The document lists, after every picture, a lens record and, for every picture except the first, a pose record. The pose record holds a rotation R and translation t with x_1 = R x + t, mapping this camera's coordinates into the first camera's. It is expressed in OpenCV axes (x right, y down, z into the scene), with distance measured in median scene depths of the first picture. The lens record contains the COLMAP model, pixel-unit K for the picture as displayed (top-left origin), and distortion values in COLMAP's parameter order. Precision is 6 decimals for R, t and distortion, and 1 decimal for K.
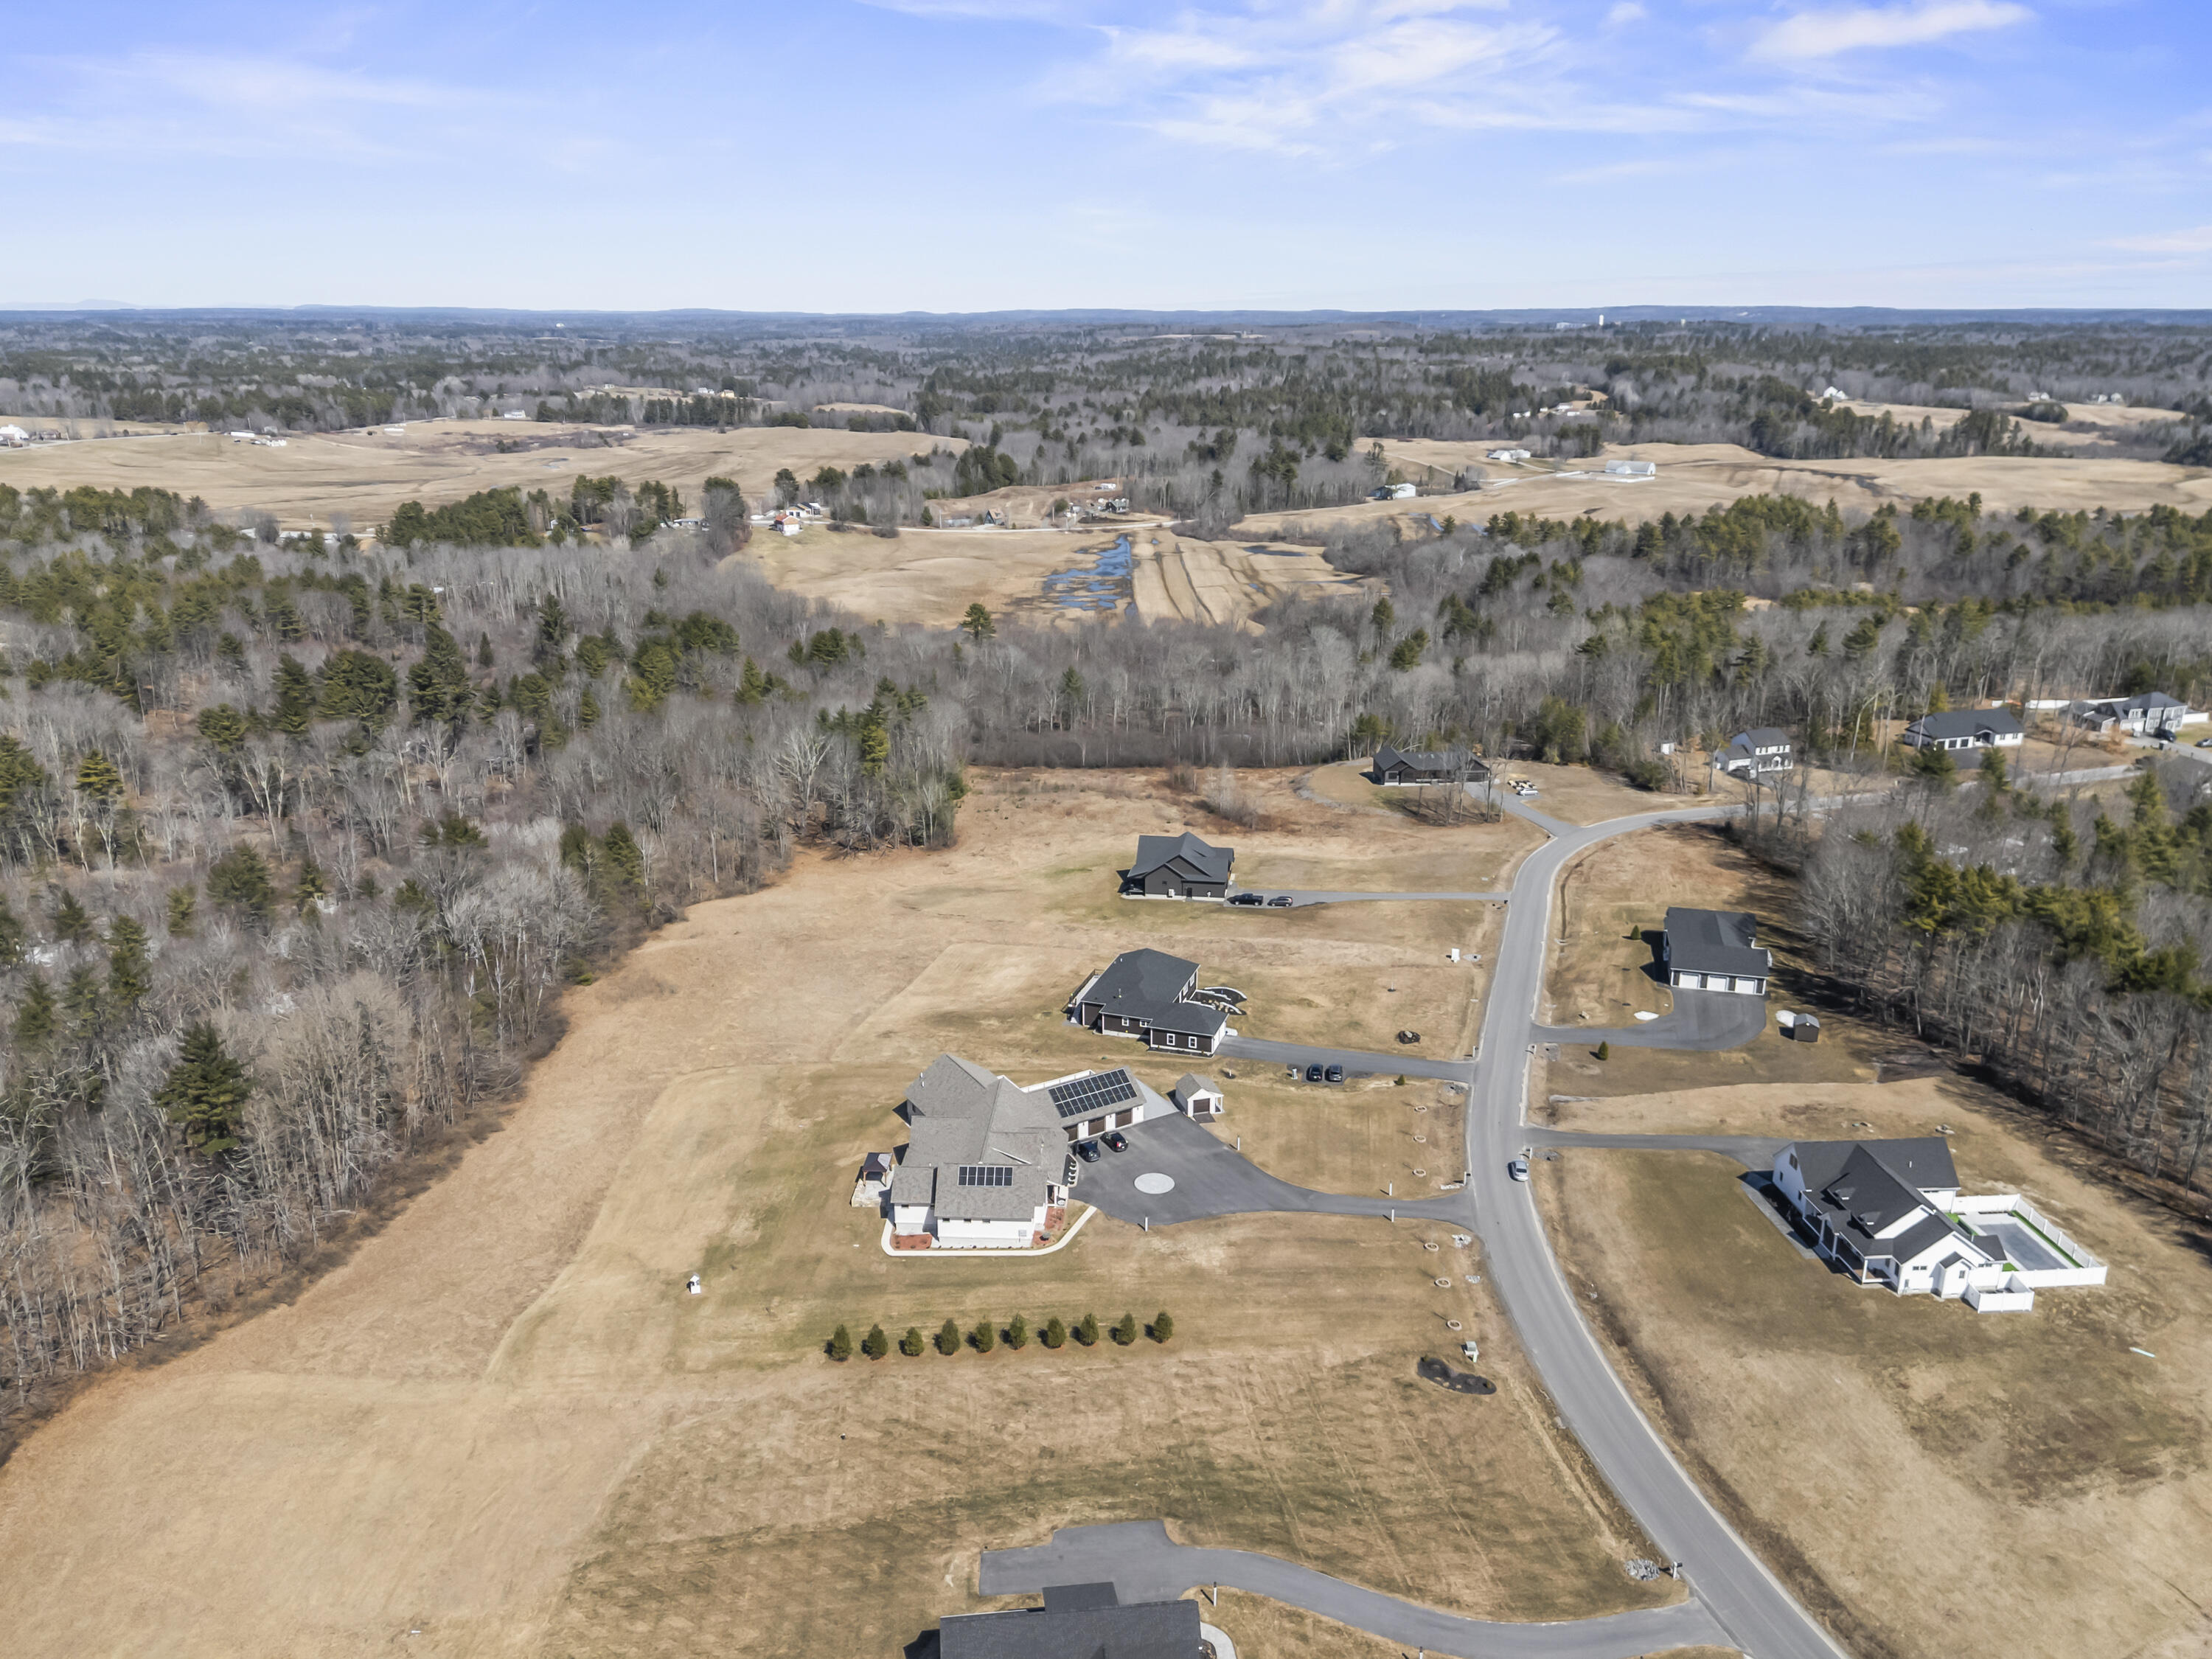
lens RADIAL K [[1617.4, 0, 1100.2], [0, 1617.4, 828.7], [0, 0, 1]] dist [0.101456, -0.102305]
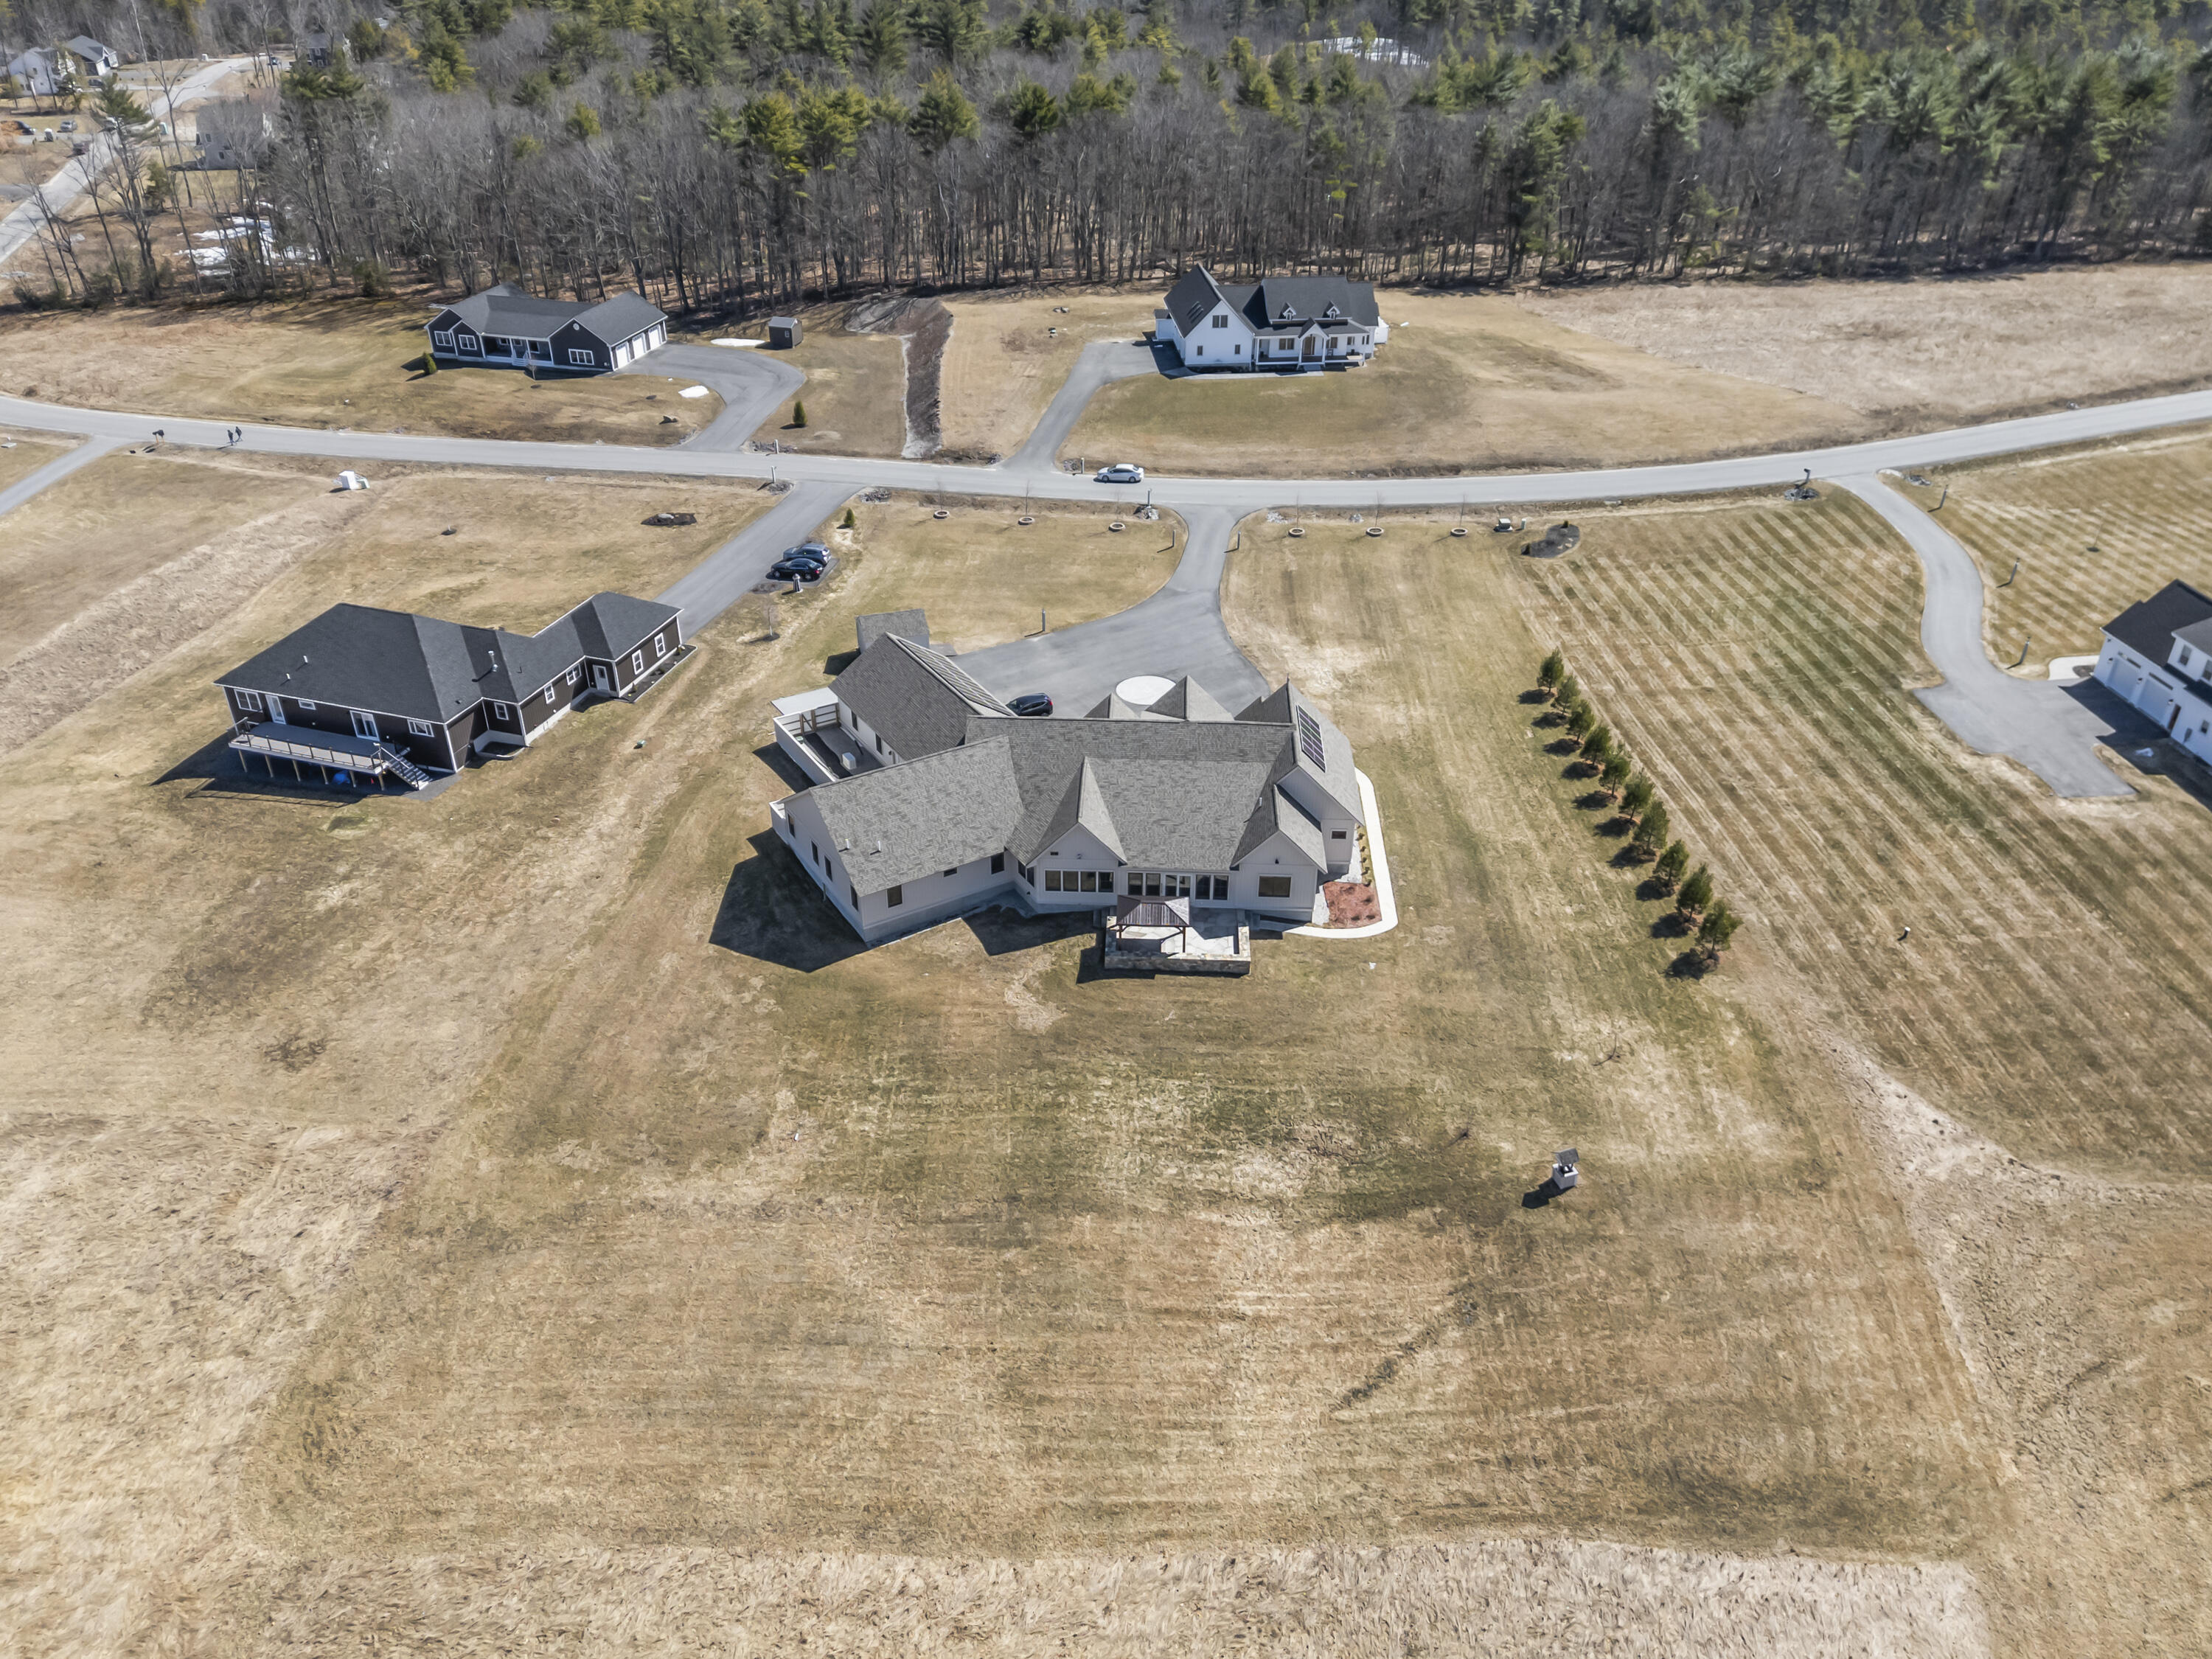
lens RADIAL K [[1617.4, 0, 1100.2], [0, 1617.4, 828.7], [0, 0, 1]] dist [0.101456, -0.102305]
pose [[-0.011917, -0.523855, 0.851724, -0.324381], [0.299611, 0.810778, 0.502864, -0.036896], [-0.953987, 0.261178, 0.147291, 0.572243]]
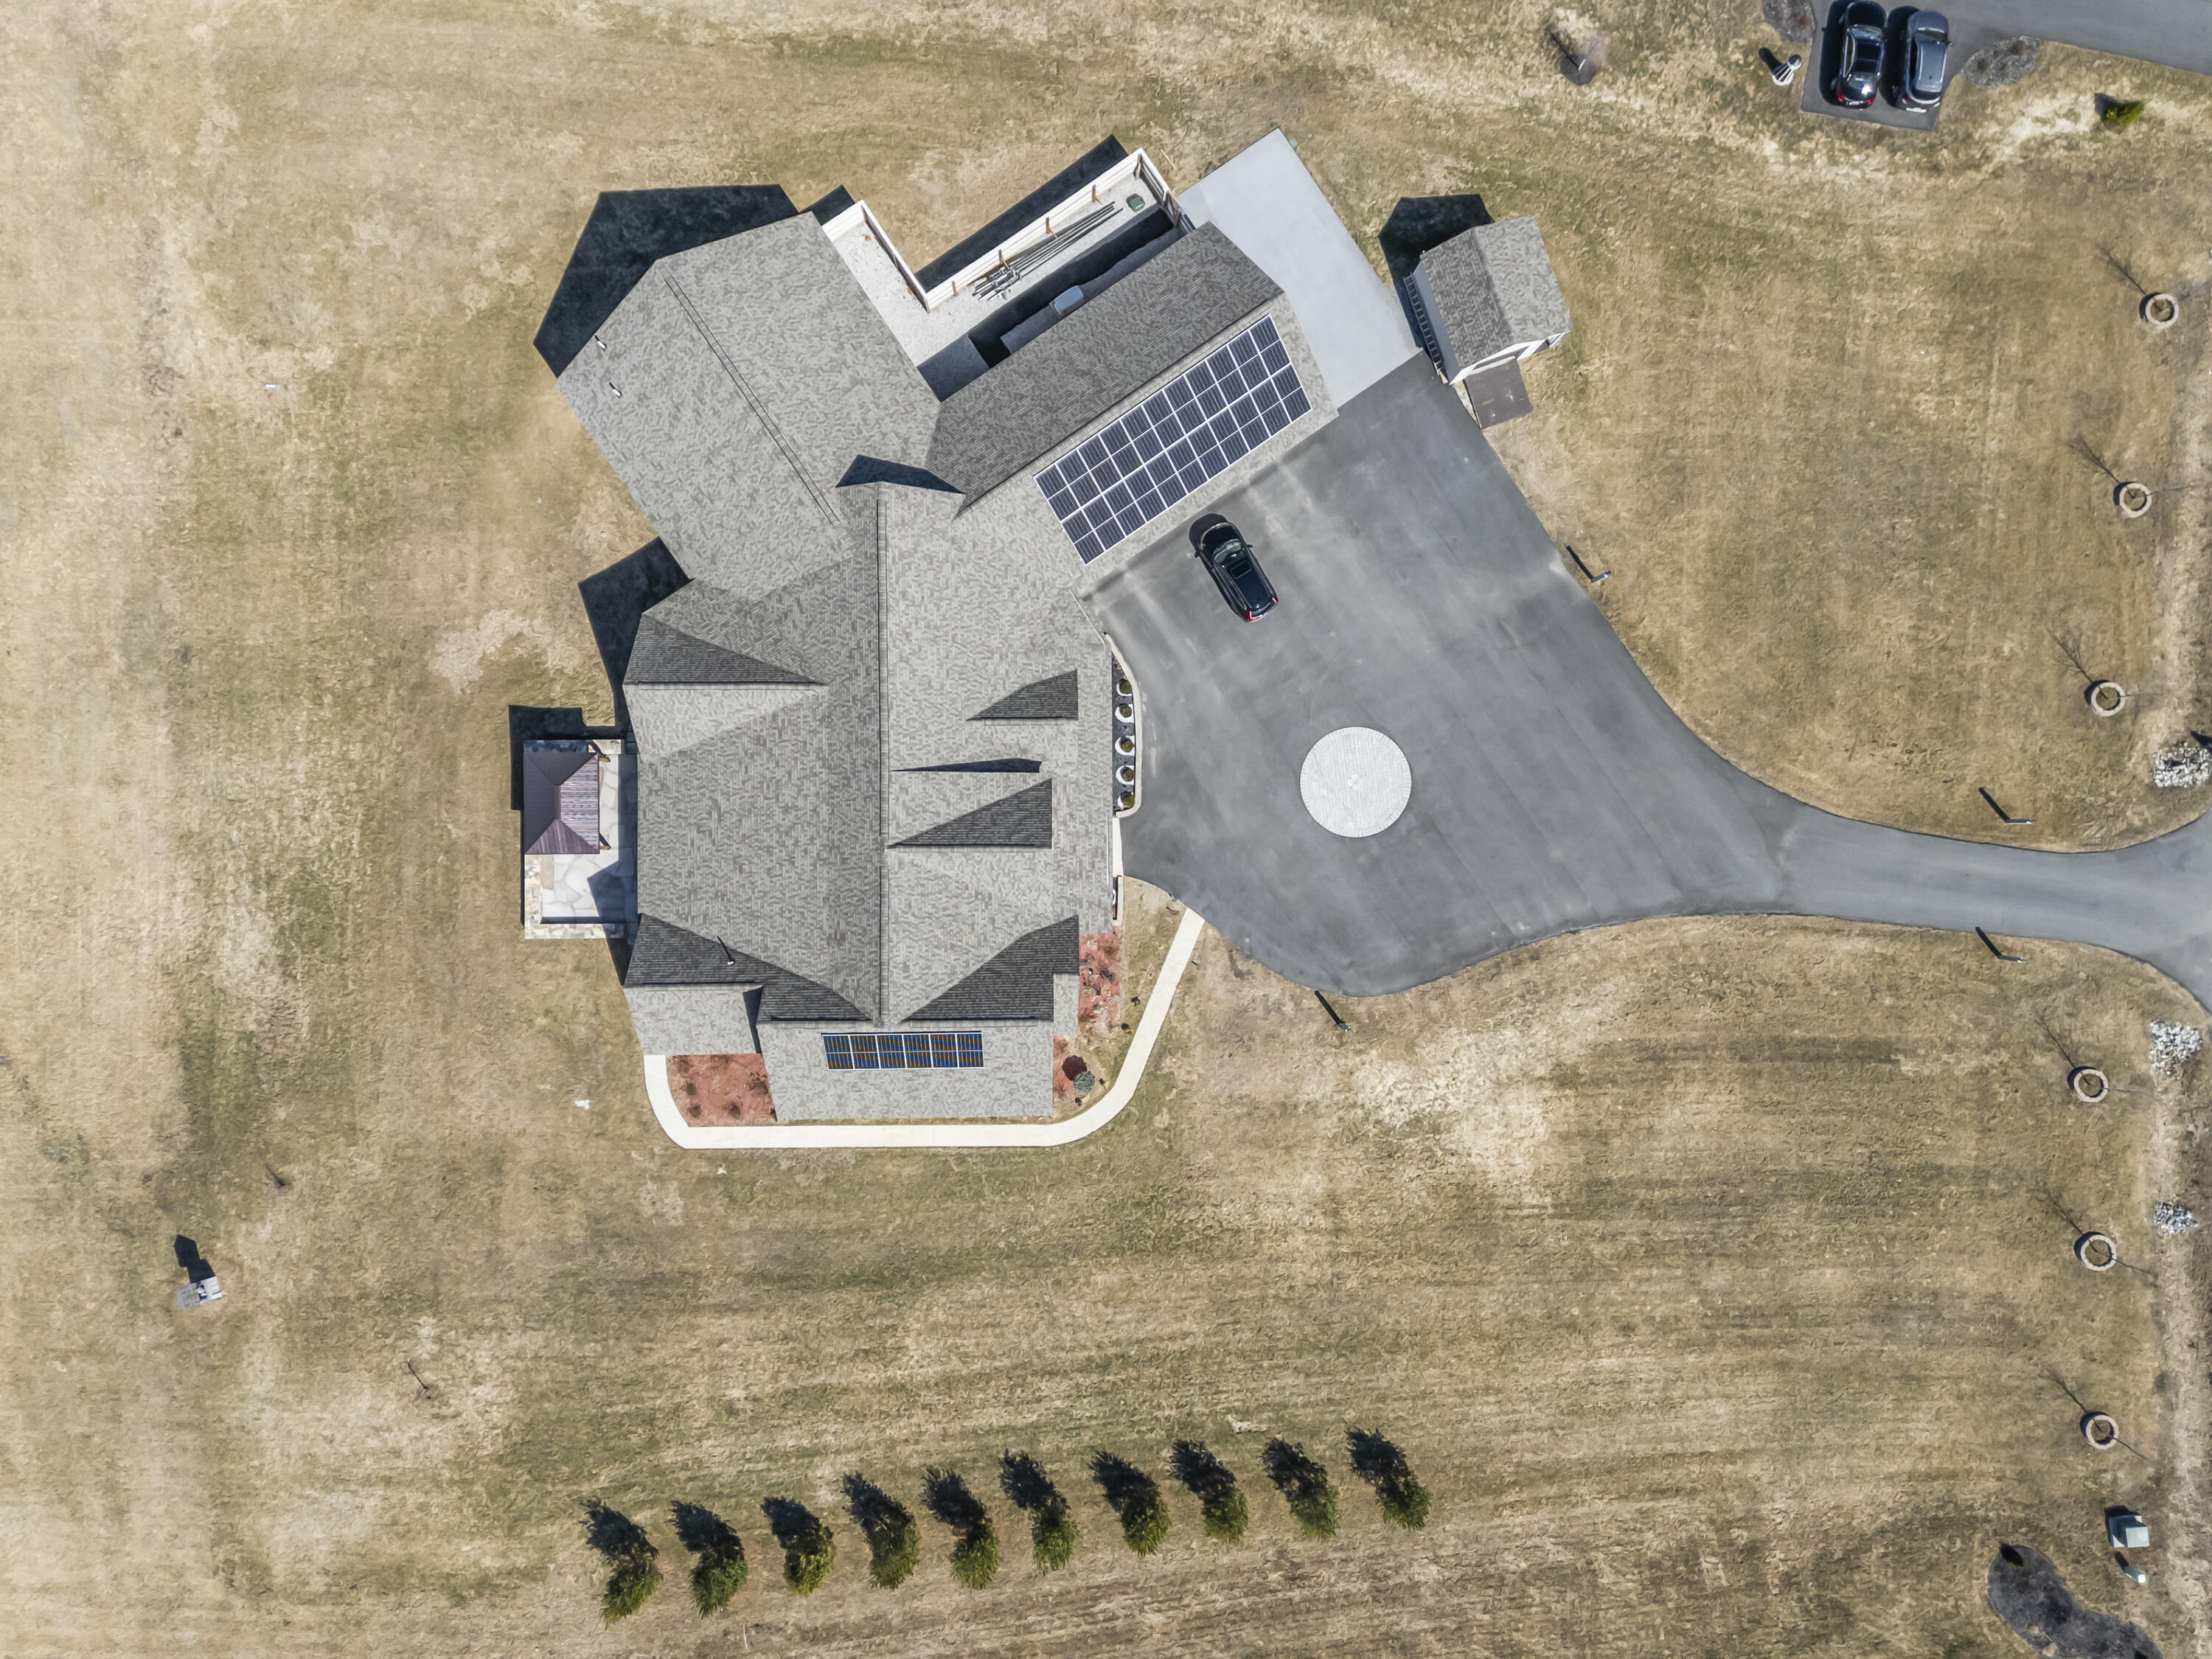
lens RADIAL K [[1613.8, 0, 1101.3], [0, 1613.8, 825.5], [0, 0, 1]] dist [0.083367, -0.071676]
pose [[0.997957, -0.057708, 0.027431, -0.020381], [-0.008393, 0.307188, 0.951612, -0.073083], [-0.063342, -0.949897, 0.306076, 0.539044]]
